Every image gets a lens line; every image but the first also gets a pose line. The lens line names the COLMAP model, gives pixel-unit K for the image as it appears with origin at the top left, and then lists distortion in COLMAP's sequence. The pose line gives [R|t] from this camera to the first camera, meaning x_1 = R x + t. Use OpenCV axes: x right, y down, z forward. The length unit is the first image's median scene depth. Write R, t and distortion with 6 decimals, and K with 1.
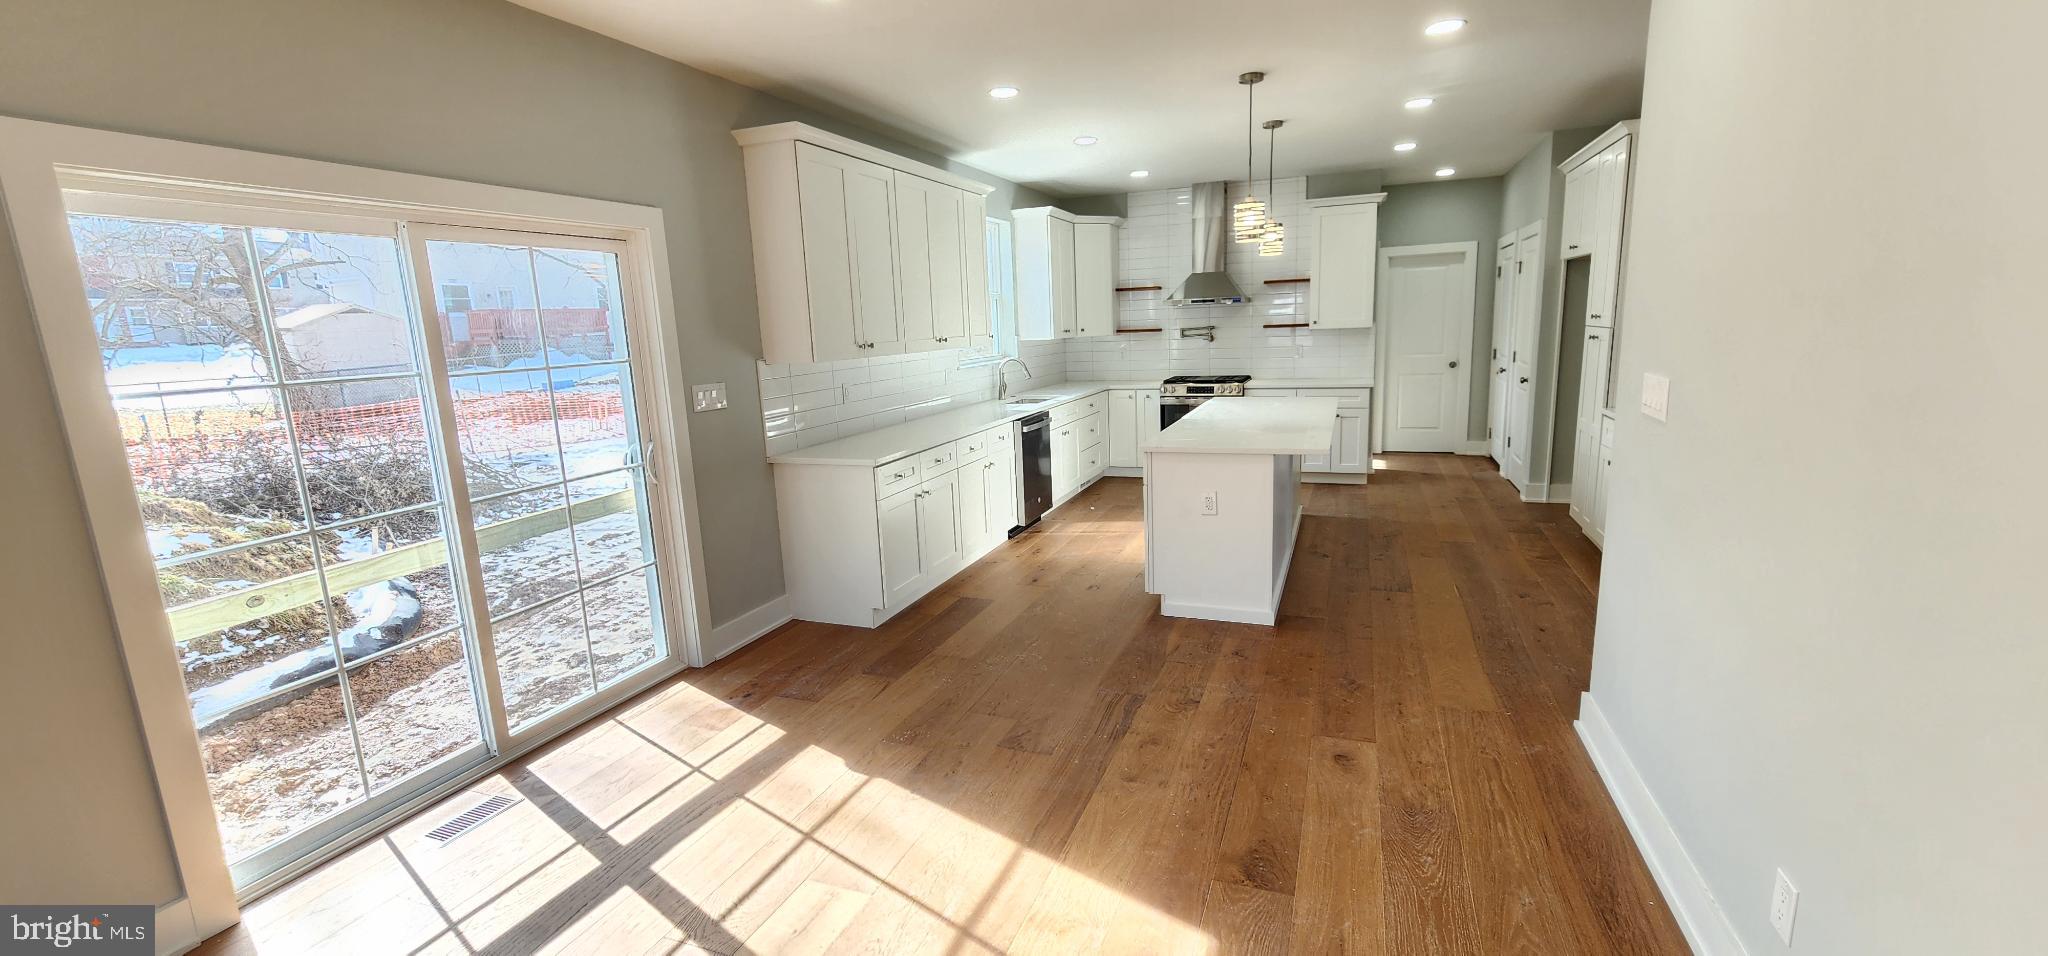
lens RADIAL K [[841.1, 0, 1024.0], [0, 841.1, 478.0], [0, 0, 1]] dist [-0.000990, 0.000388]
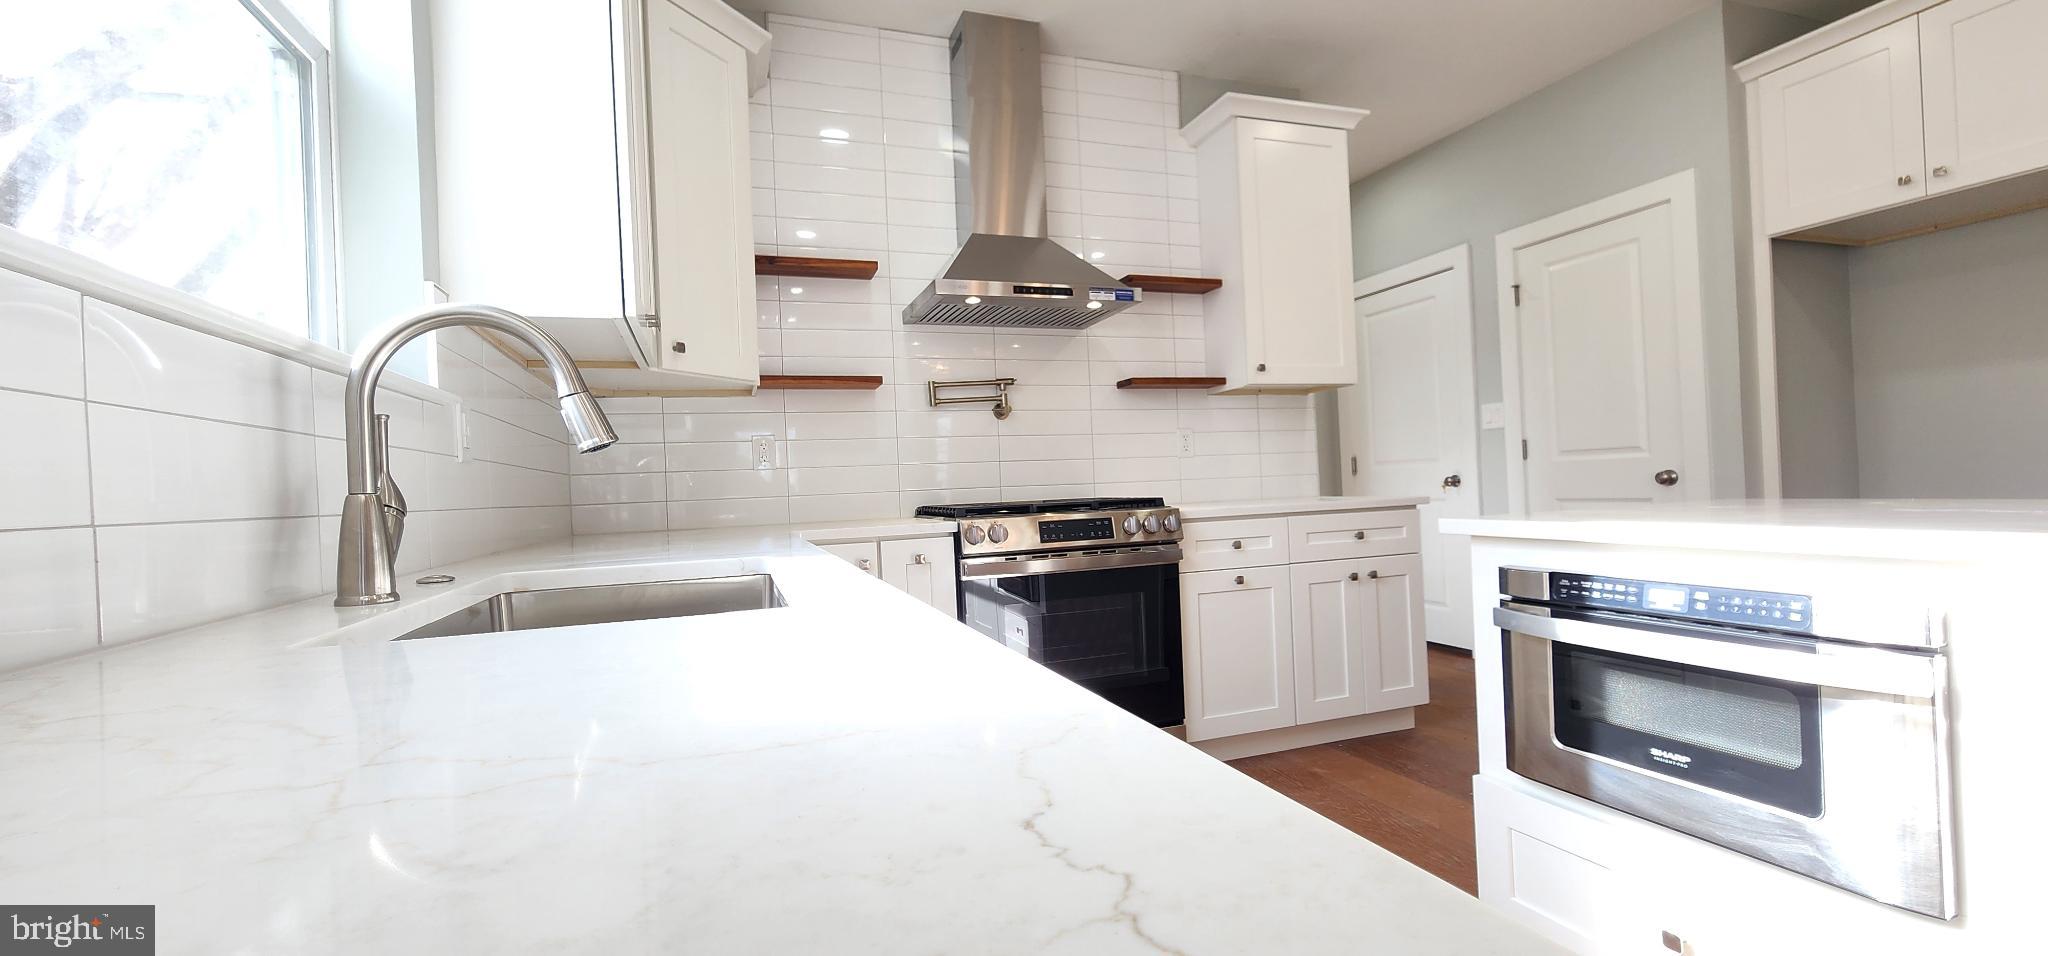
lens RADIAL K [[841.1, 0, 1024.0], [0, 841.1, 478.0], [0, 0, 1]] dist [-0.000990, 0.000388]
pose [[0.754519, 0.014029, 0.656128, -0.030595], [0.129824, 0.976824, -0.170178, -0.065912], [-0.643309, 0.213584, 0.735211, 0.713034]]
